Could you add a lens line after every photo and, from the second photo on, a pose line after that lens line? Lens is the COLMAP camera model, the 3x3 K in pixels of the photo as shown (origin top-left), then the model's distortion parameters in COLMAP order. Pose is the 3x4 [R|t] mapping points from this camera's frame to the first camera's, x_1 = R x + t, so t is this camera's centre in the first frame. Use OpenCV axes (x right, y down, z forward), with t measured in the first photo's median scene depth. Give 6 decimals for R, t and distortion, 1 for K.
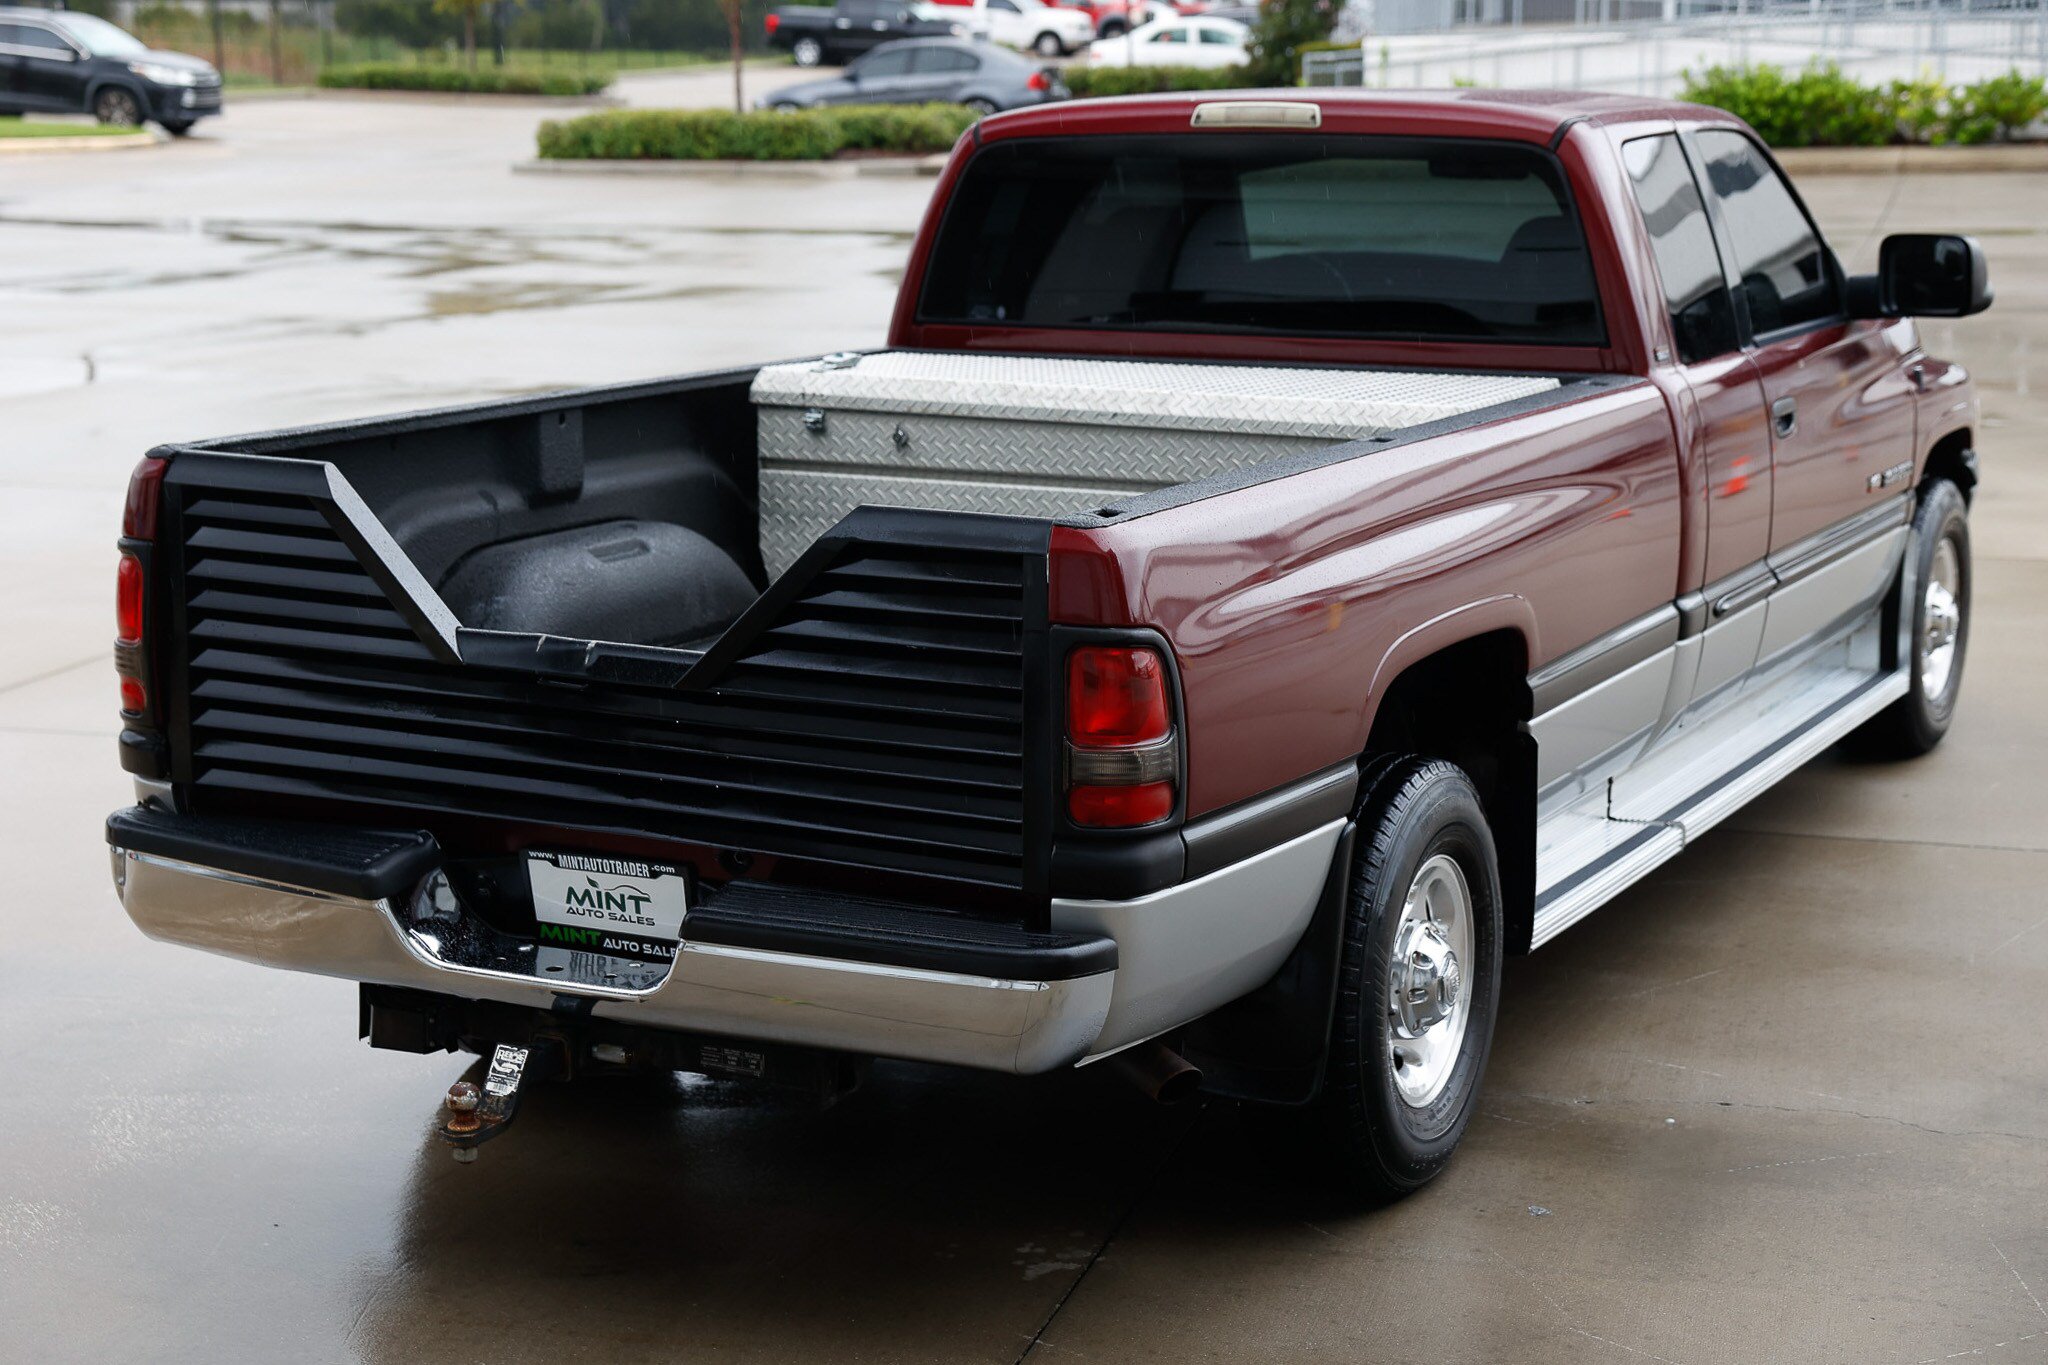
lens RADIAL K [[3354.1, 0, 1024.0], [0, 3354.1, 682.5], [0, 0, 1]] dist [0.189274, 0.042816]
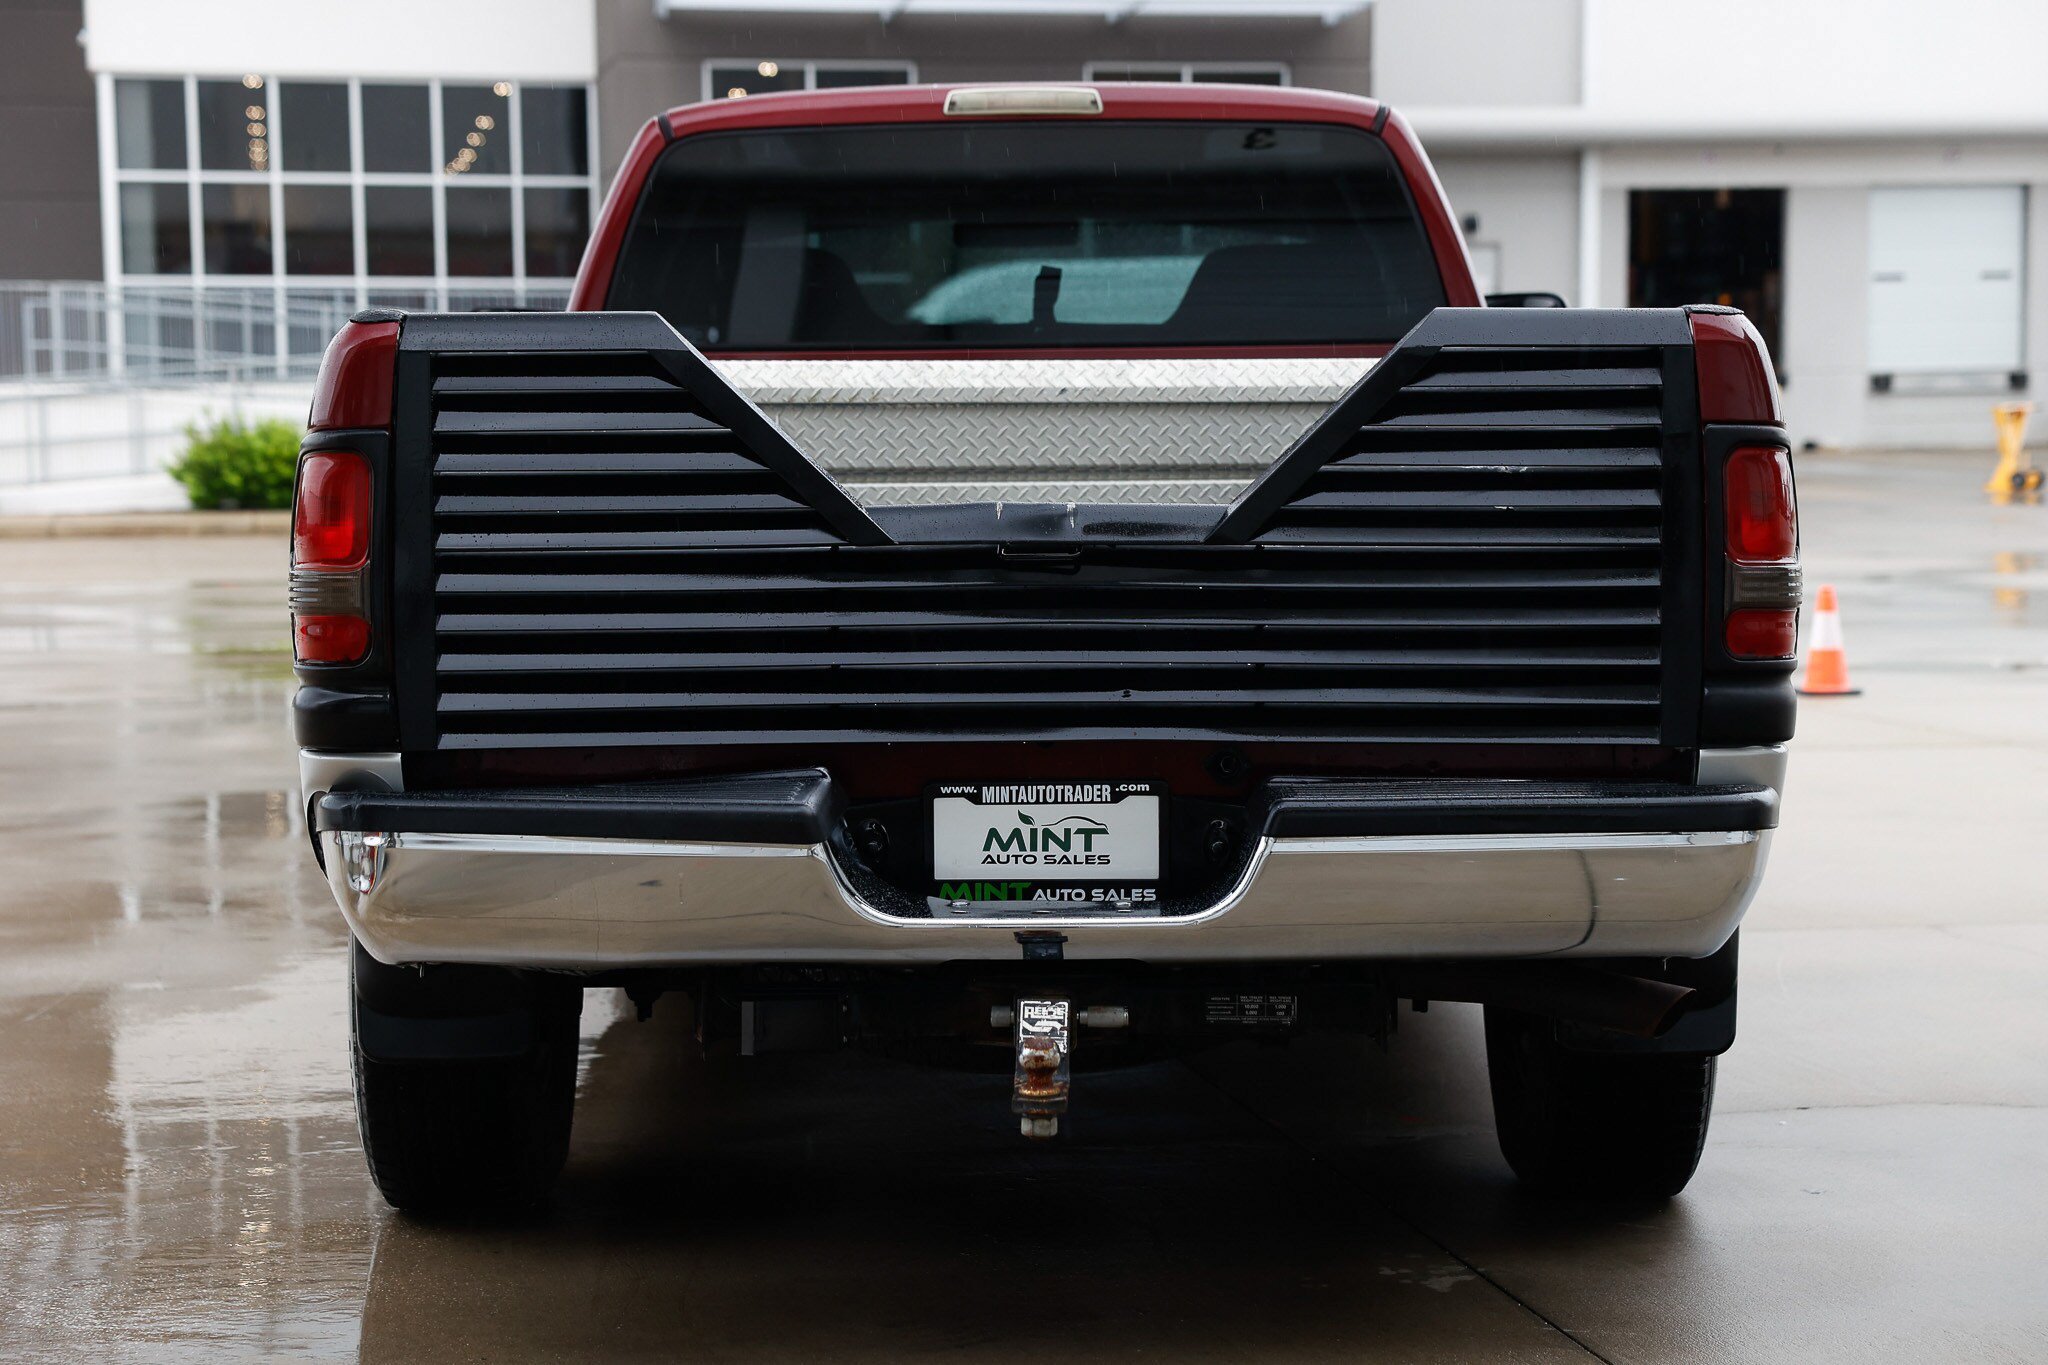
lens RADIAL K [[3822.6, 0, 1036.0], [0, 3822.6, 683.1], [0, 0, 1]] dist [0.225242, 0.077503]
pose [[0.889503, -0.033902, 0.455670, -0.429550], [0.093390, 0.989681, -0.108674, 0.100690], [-0.447284, 0.139221, 0.883490, 0.147073]]
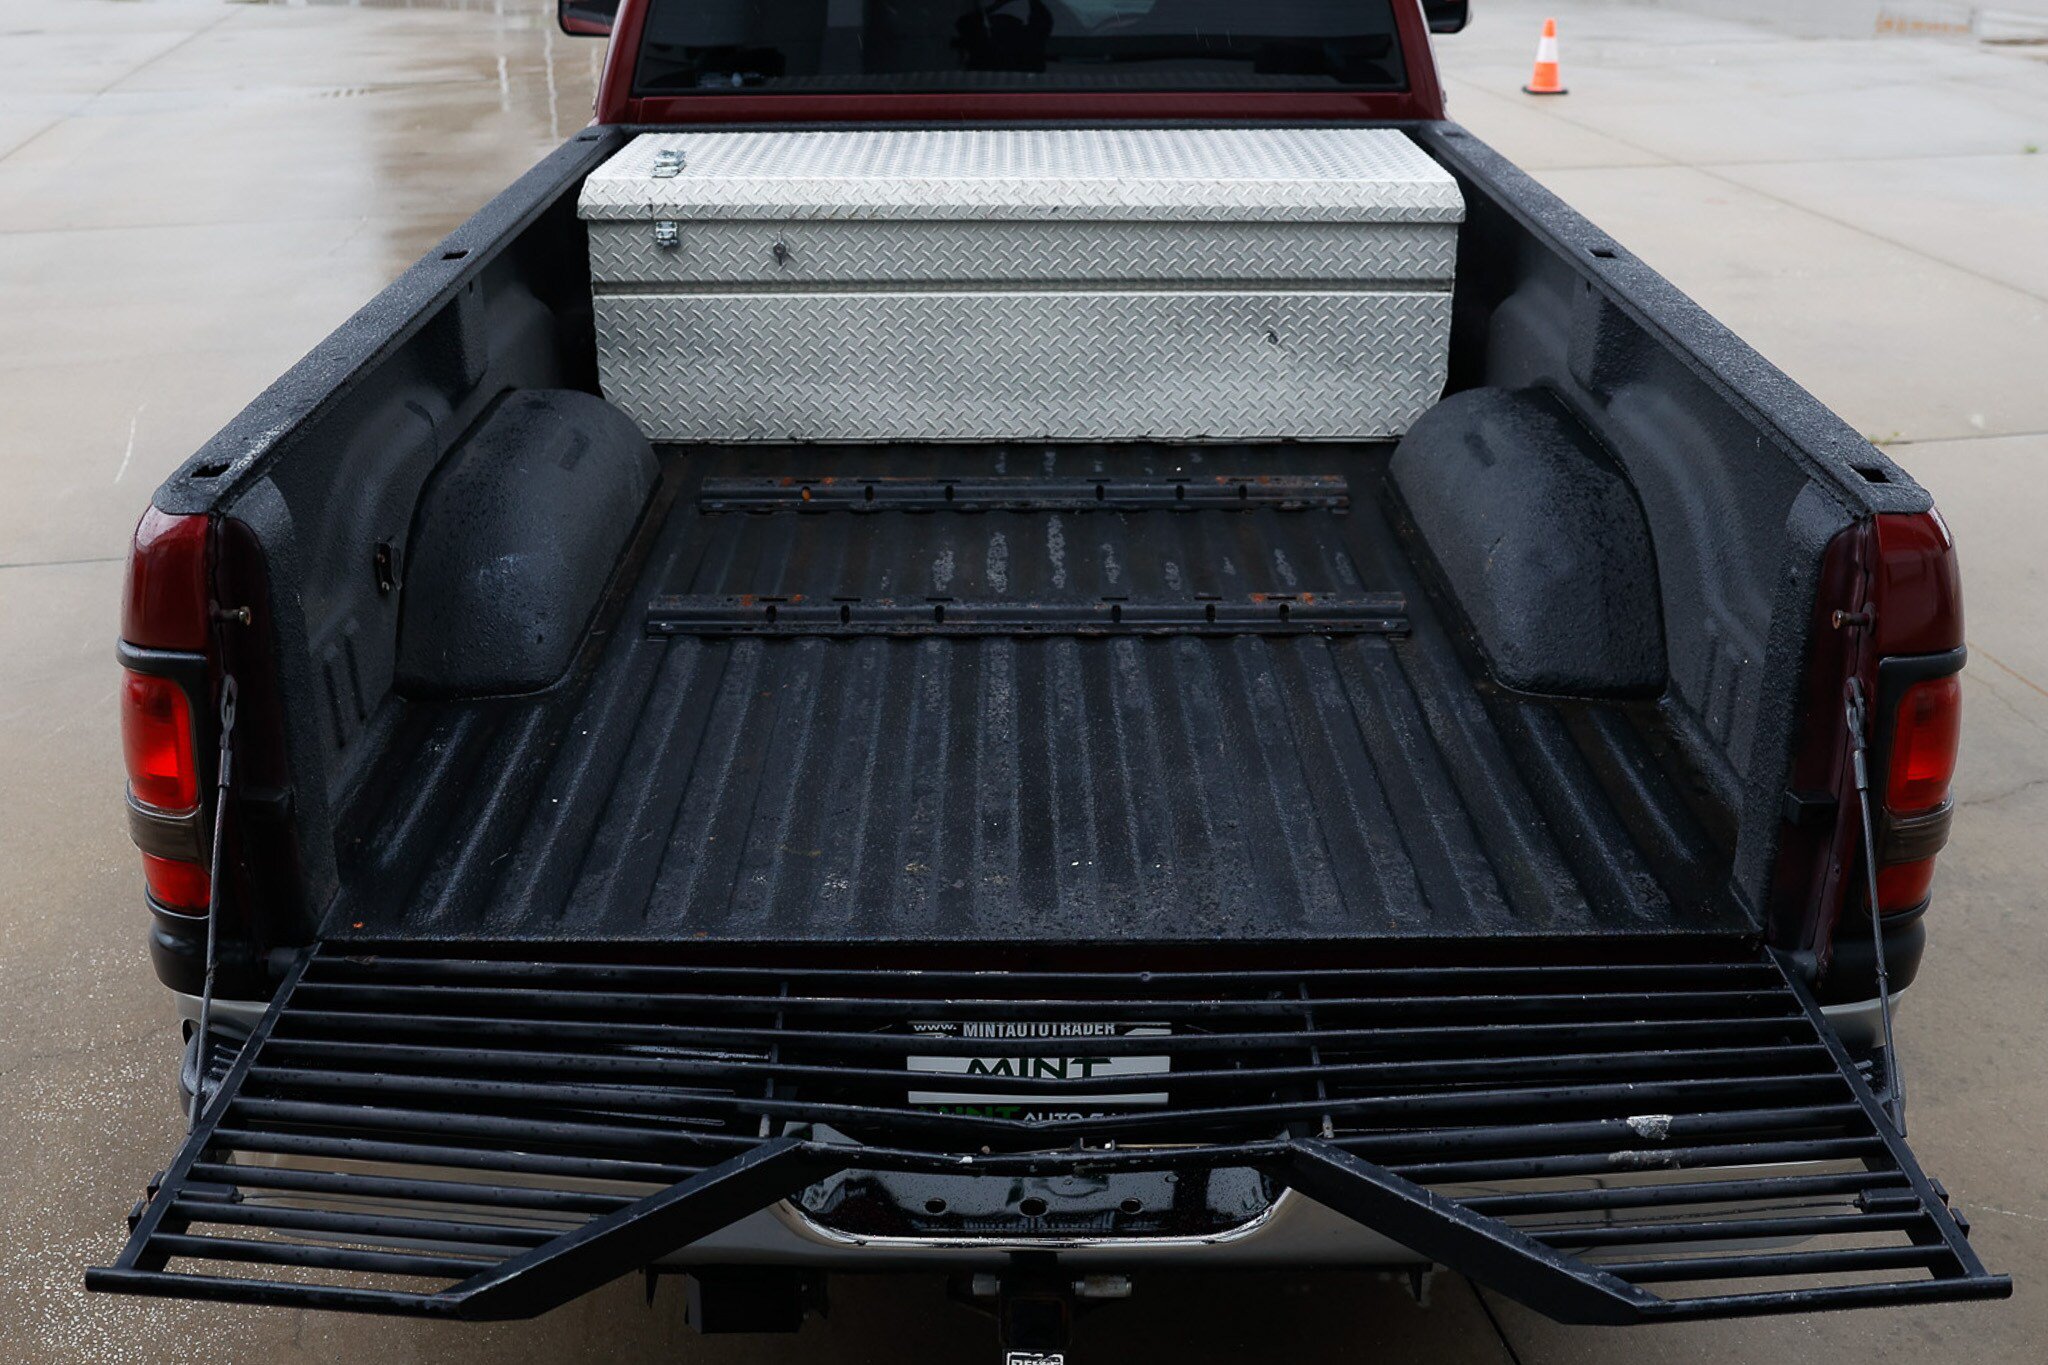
lens RADIAL K [[2067.1, 0, 1024.7], [0, 2067.1, 587.4], [0, 0, 1]] dist [-0.059678, 0.008094]
pose [[0.889721, -0.165183, 0.425572, -0.229600], [0.084804, 0.975818, 0.201462, -0.092735], [-0.448559, -0.143155, 0.882214, 0.508493]]
